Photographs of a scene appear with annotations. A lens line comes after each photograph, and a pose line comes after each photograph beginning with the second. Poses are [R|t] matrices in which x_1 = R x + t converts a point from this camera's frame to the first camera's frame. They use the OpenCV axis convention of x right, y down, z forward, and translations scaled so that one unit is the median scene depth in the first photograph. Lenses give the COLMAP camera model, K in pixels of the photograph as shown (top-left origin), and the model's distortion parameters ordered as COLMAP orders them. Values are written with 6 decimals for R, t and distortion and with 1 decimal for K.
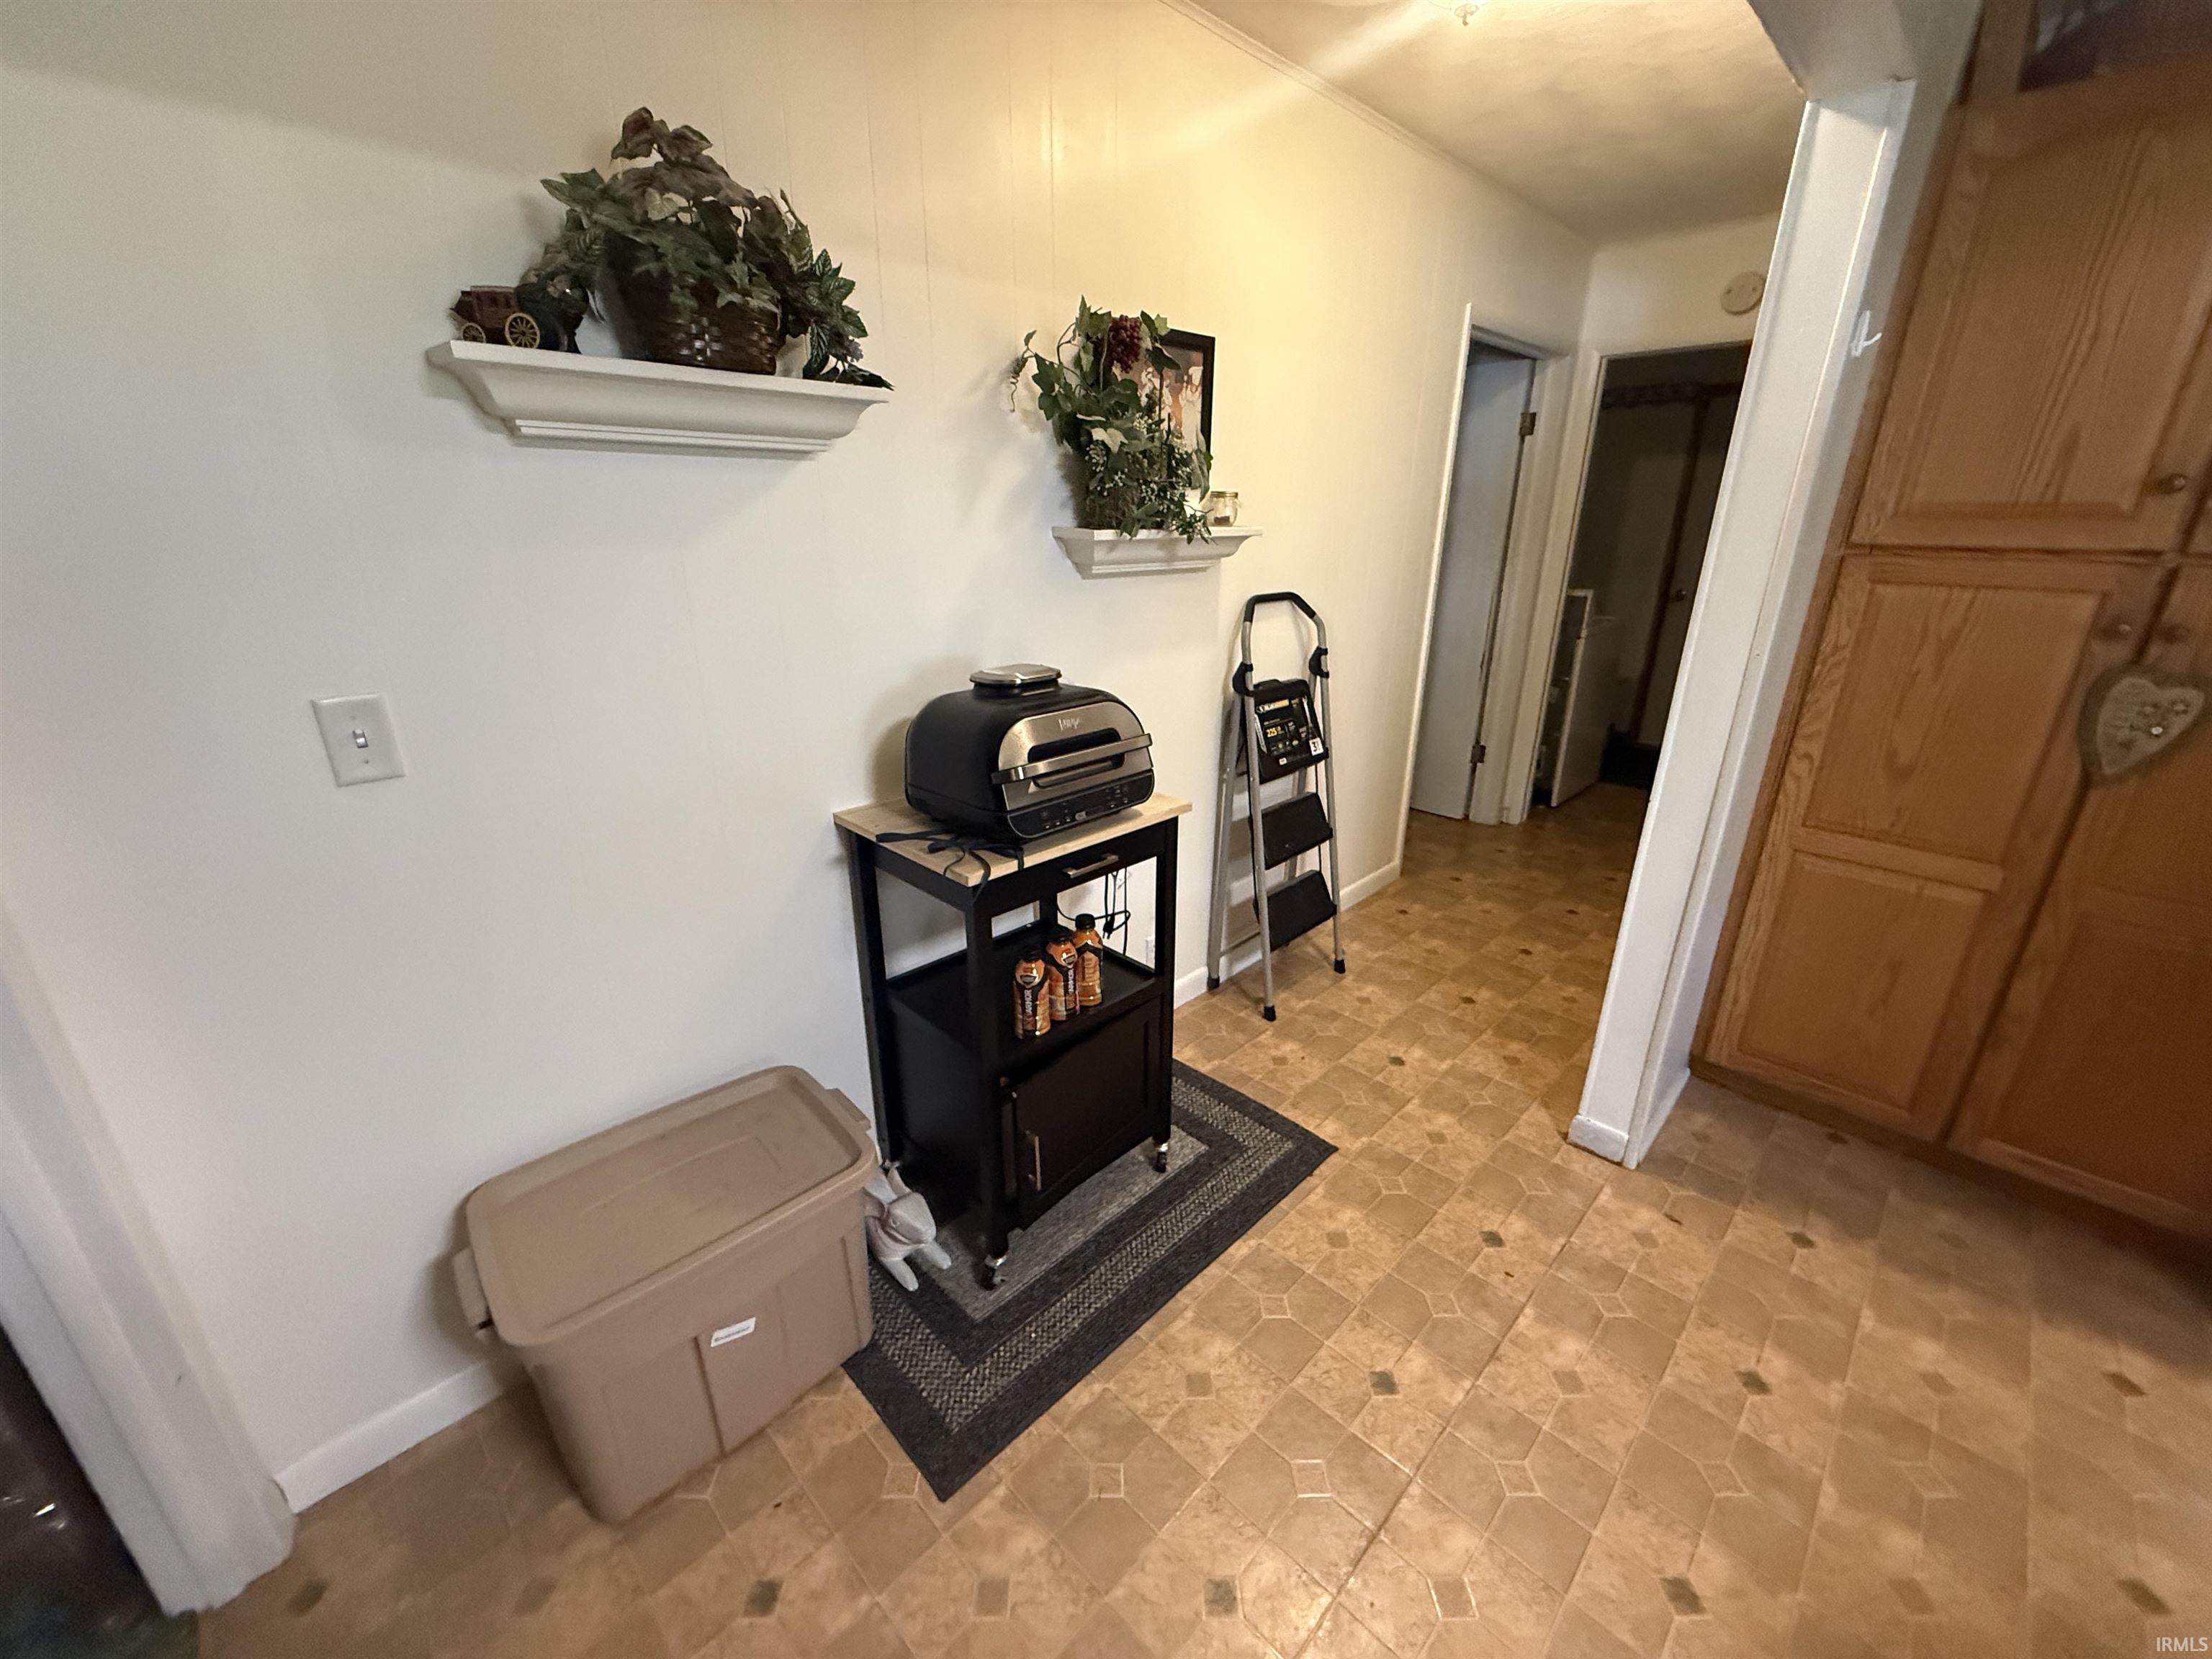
lens RADIAL K [[874.4, 0, 1104.3], [0, 874.4, 829.9], [0, 0, 1]] dist [-0.000810, 0.000325]
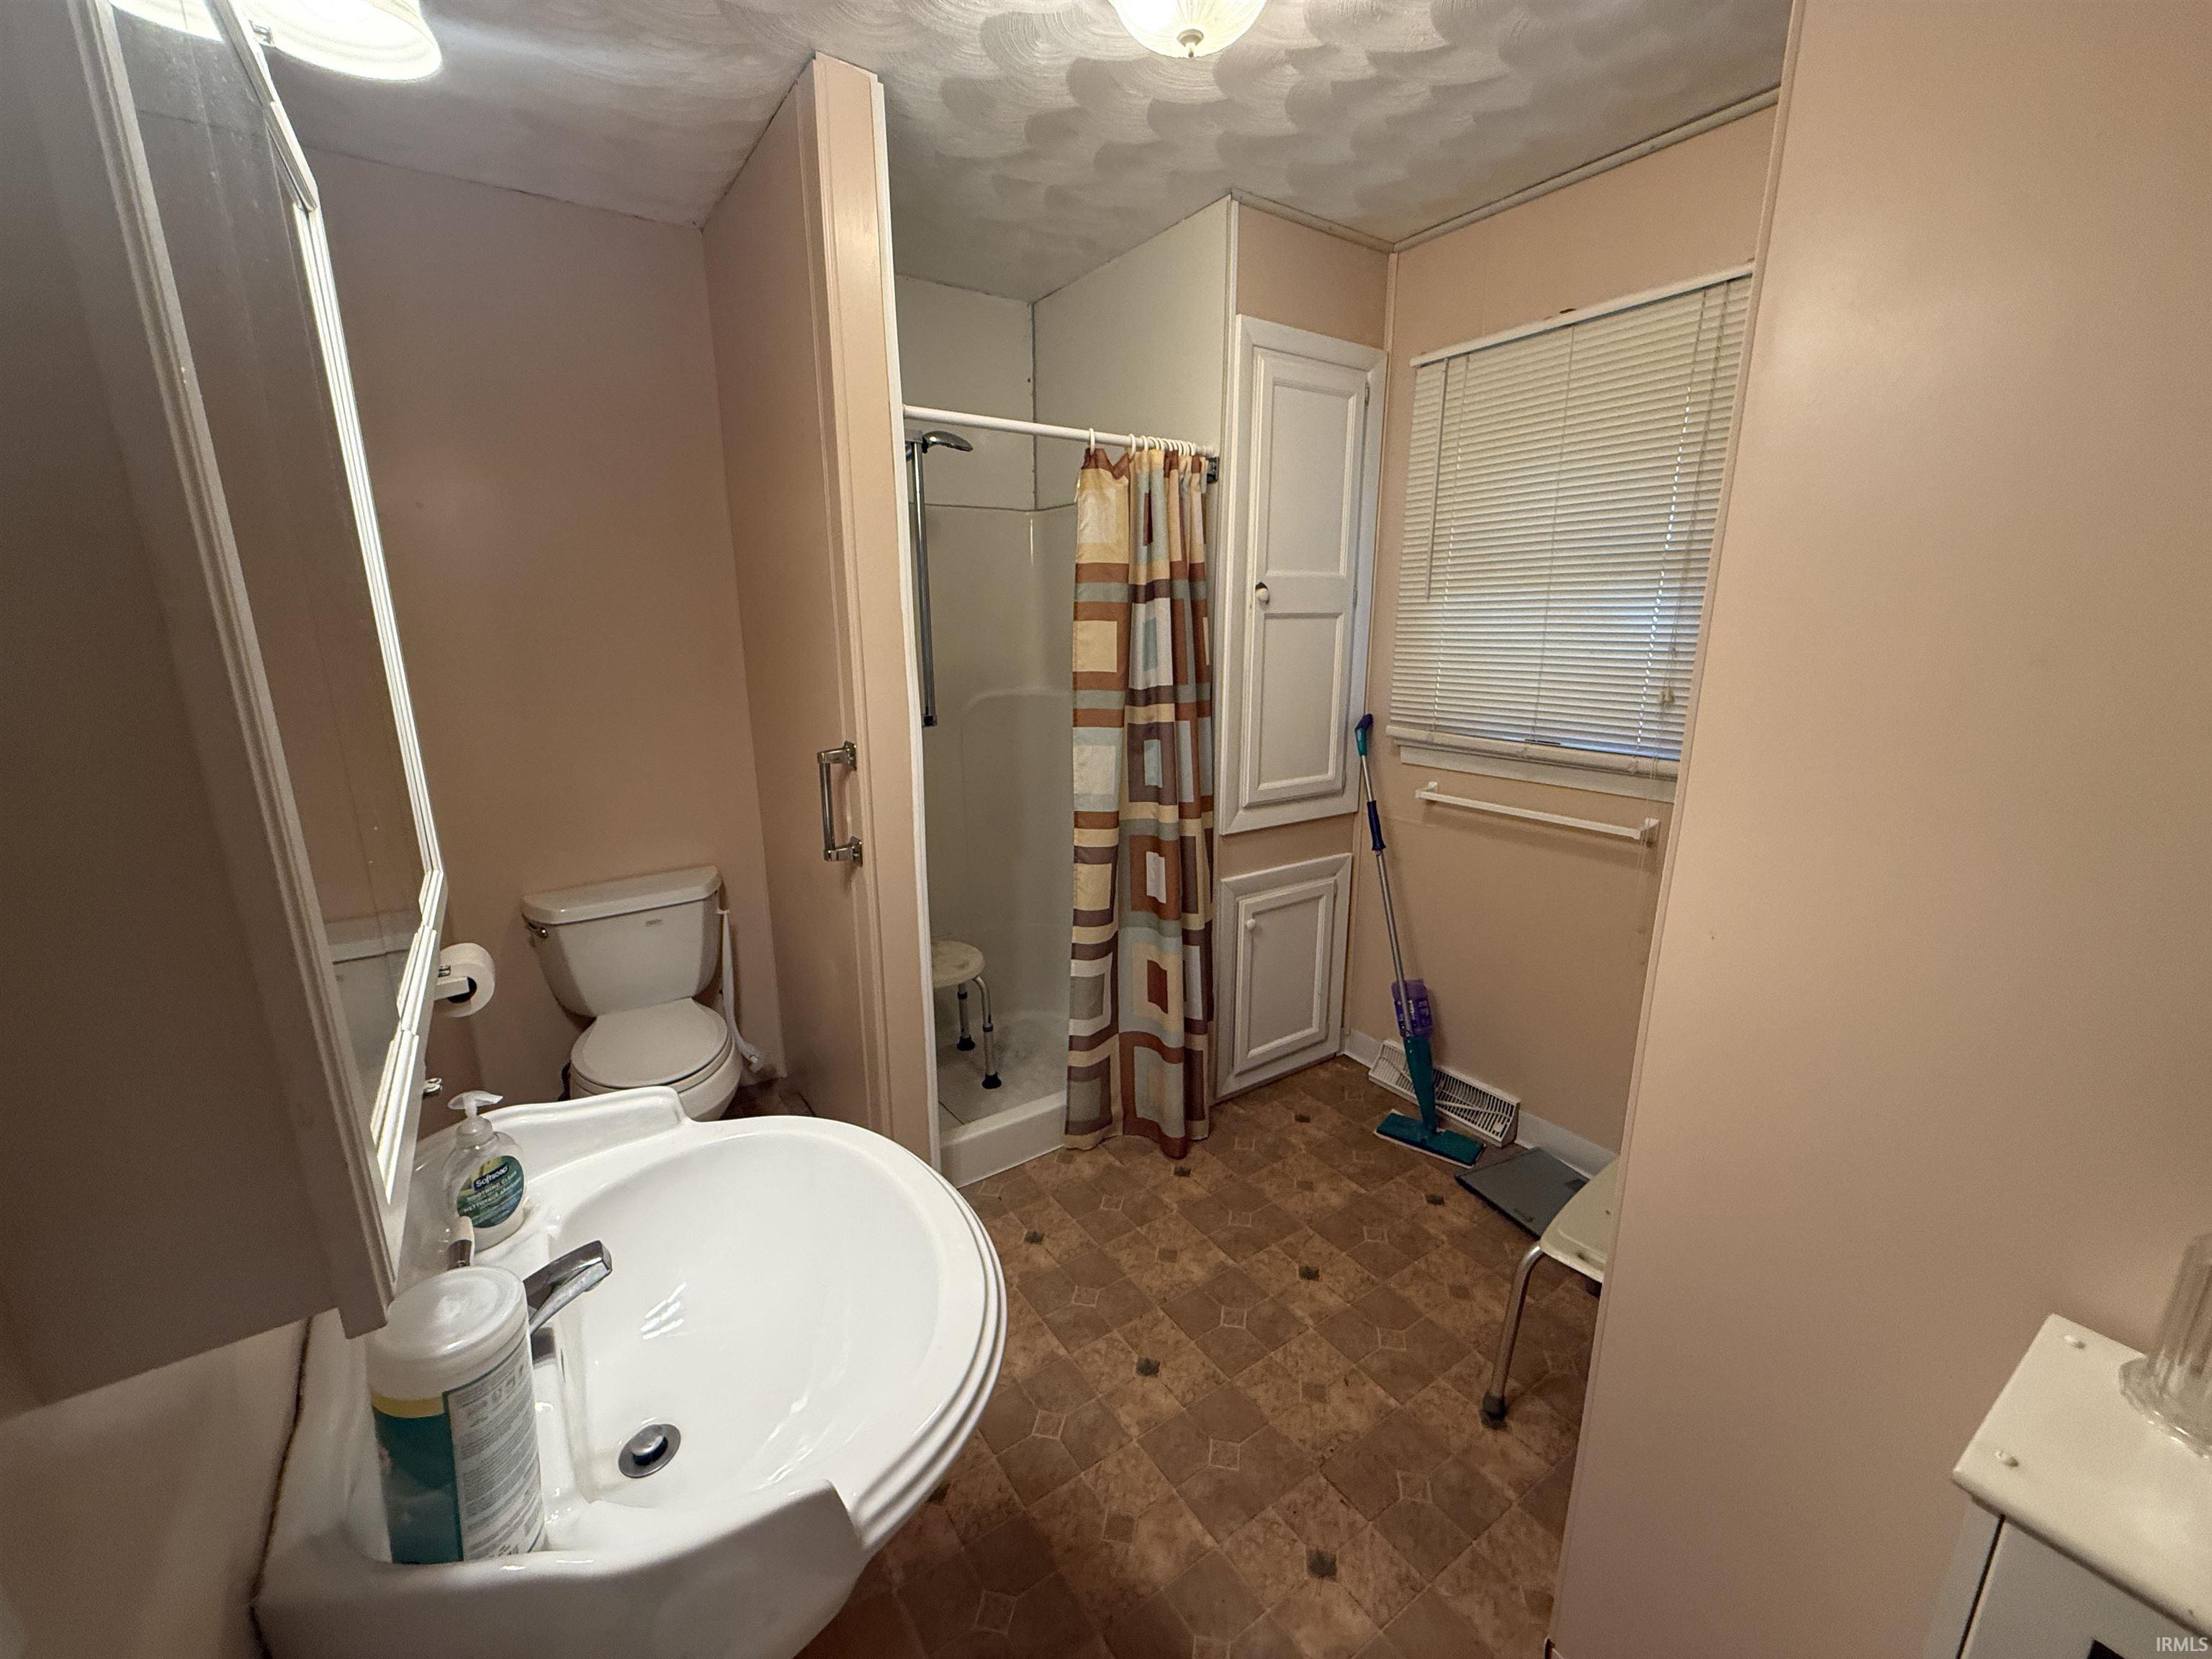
lens RADIAL K [[874.4, 0, 1101.7], [0, 874.4, 831.7], [0, 0, 1]] dist [-0.000810, 0.000325]
pose [[-0.183737, 0.231720, -0.955273, 1.139357], [-0.341769, 0.896127, 0.283109, -0.193436], [0.921648, 0.378501, -0.085456, 0.530315]]
